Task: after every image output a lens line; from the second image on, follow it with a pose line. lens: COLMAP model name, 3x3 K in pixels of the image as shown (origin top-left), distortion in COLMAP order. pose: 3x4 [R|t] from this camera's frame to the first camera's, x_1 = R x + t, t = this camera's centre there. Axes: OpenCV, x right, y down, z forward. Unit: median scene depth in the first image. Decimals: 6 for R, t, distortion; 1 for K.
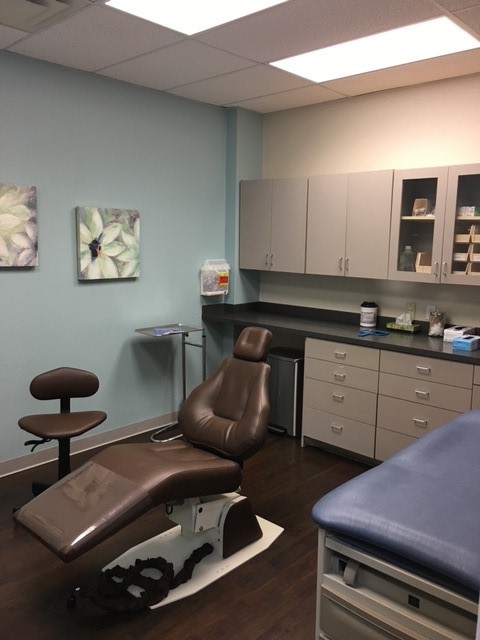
lens RADIAL K [[548.8, 0, 240.0], [0, 548.8, 320.0], [0, 0, 1]] dist [0.076875, -0.004556]
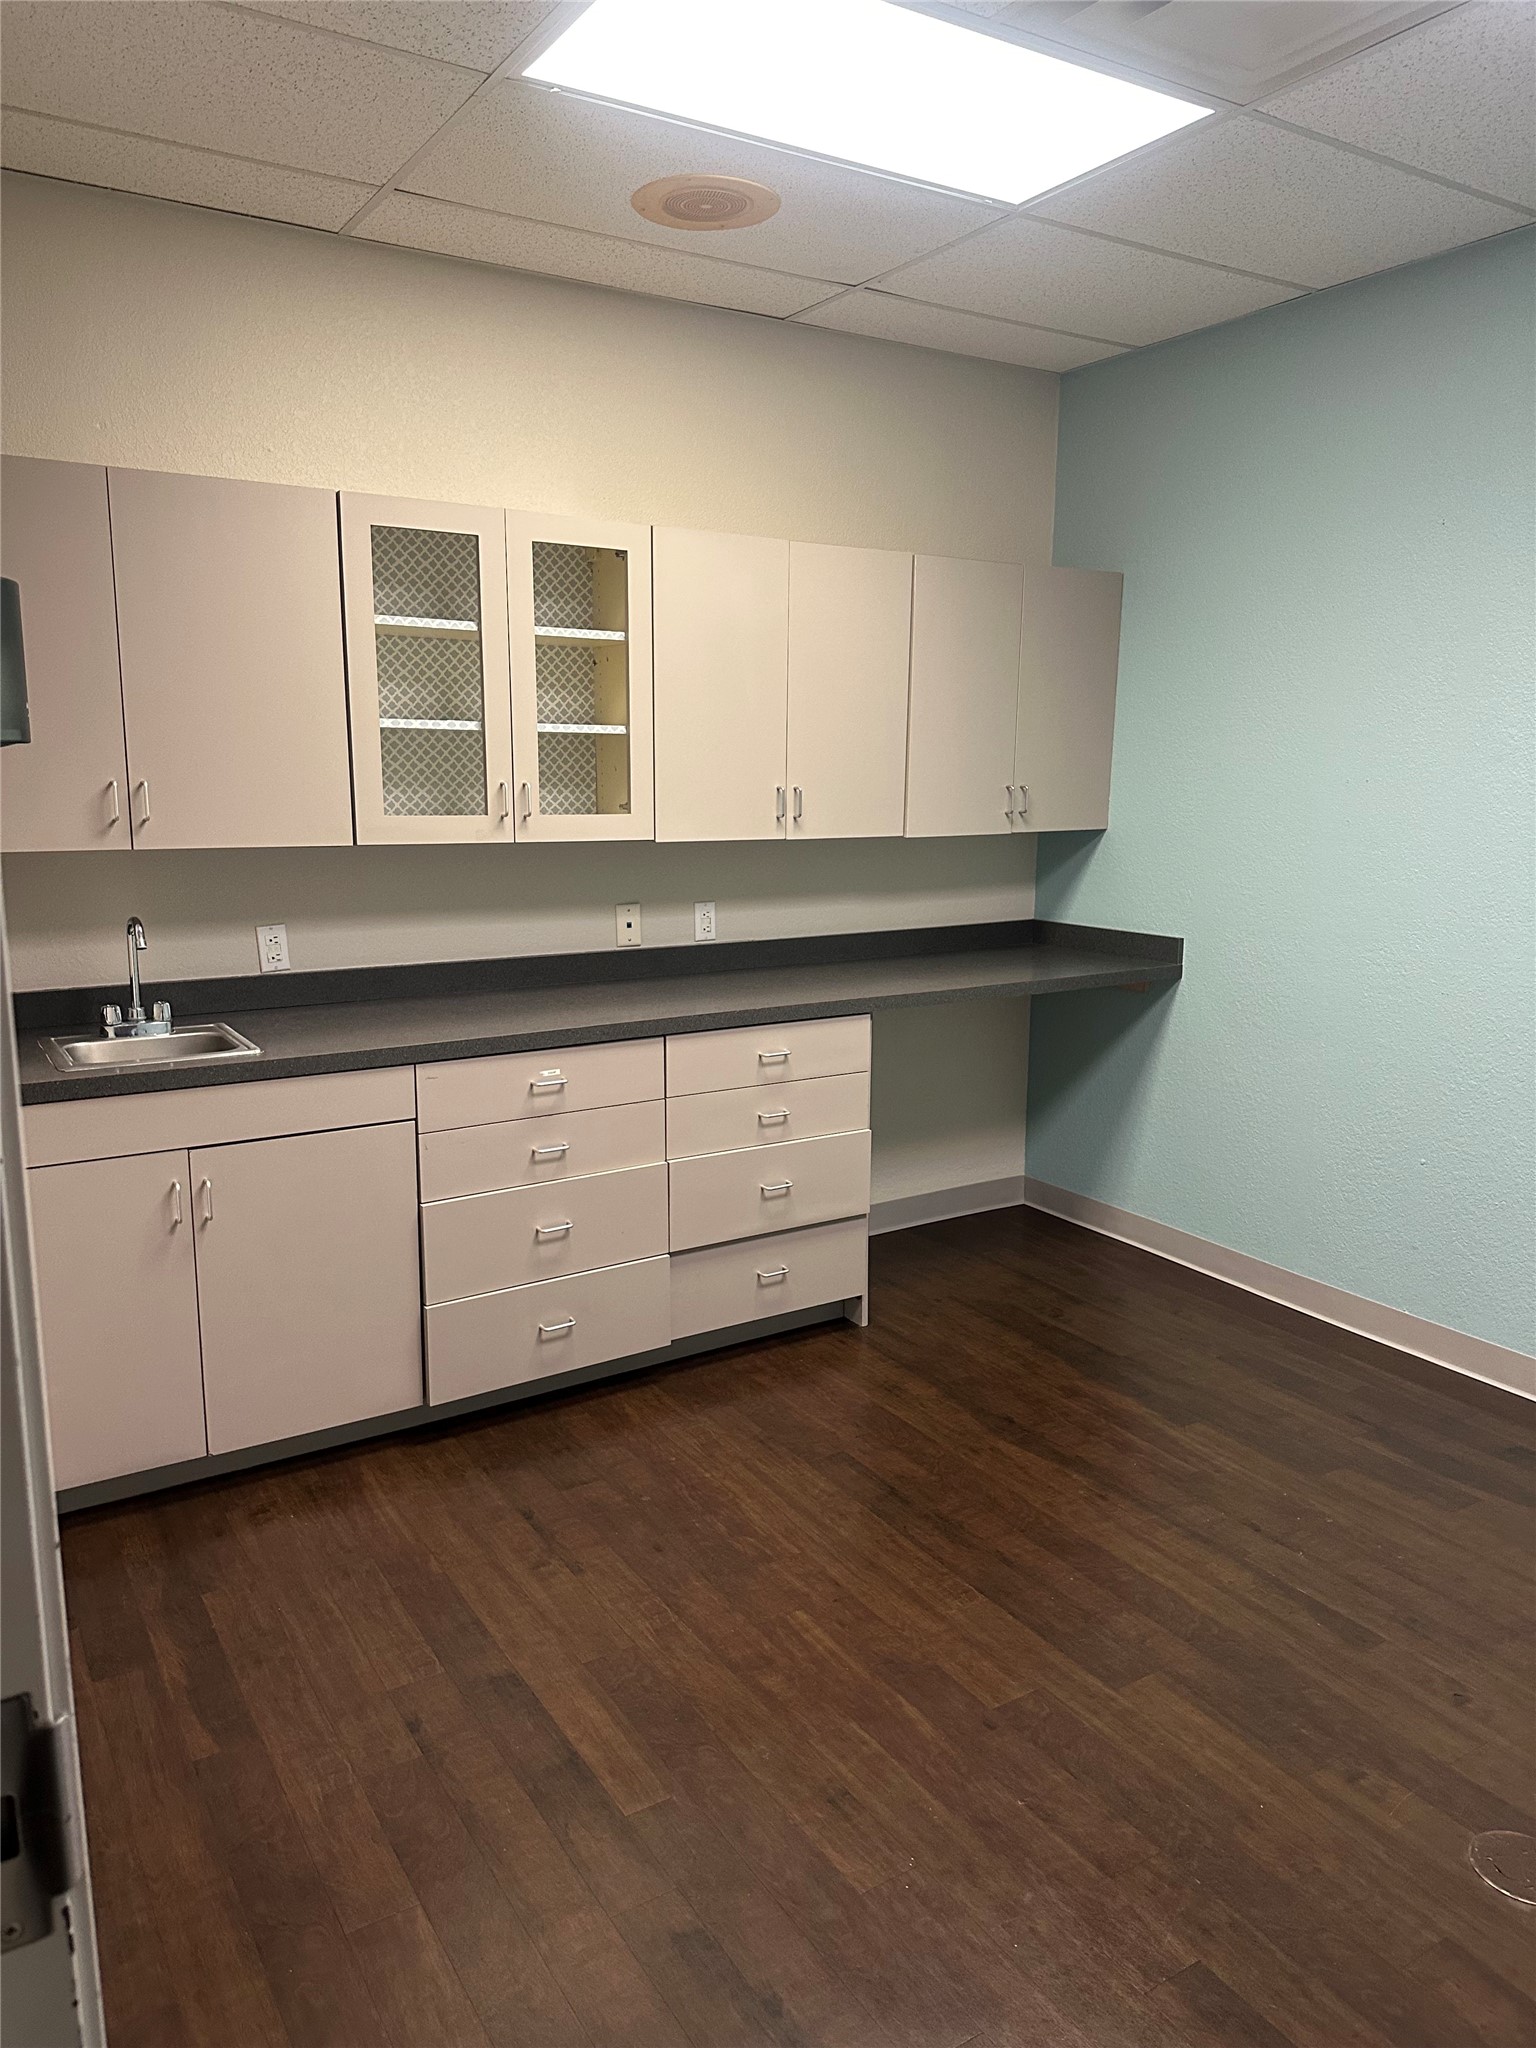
lens RADIAL K [[1454.8, 0, 768.0], [0, 1454.8, 1024.0], [0, 0, 1]] dist [0.212775, -0.426513]
pose [[0.257974, -0.210735, 0.942889, -0.538375], [0.129045, 0.974694, 0.182537, -0.103899], [-0.957495, 0.074586, 0.278640, 0.585327]]
